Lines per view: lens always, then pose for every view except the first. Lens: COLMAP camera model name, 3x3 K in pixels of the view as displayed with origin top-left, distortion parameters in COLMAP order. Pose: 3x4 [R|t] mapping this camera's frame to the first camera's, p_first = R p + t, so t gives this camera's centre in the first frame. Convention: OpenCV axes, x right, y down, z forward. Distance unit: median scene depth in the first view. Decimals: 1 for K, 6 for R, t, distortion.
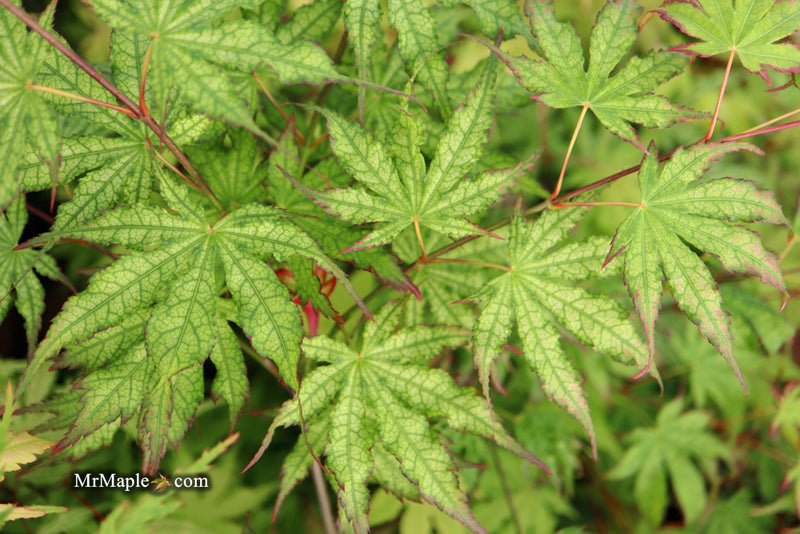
lens RADIAL K [[1028.7, 0, 400.0], [0, 1028.7, 267.0], [0, 0, 1]] dist [0.025016, 0.038911]
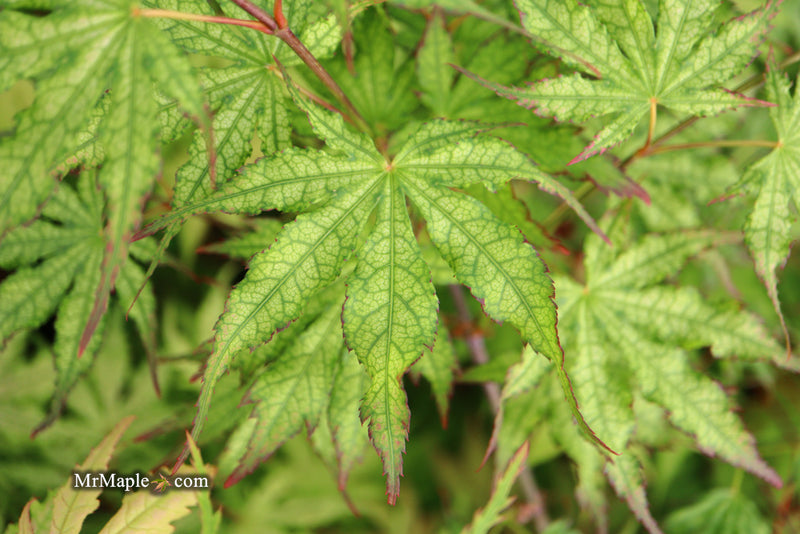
lens RADIAL K [[1028.7, 0, 400.0], [0, 1028.7, 267.0], [0, 0, 1]] dist [0.025016, 0.038911]
pose [[0.981464, -0.189046, 0.031456, -0.211643], [0.184102, 0.975643, 0.119274, -0.052260], [-0.053238, -0.111272, 0.992363, 0.253389]]
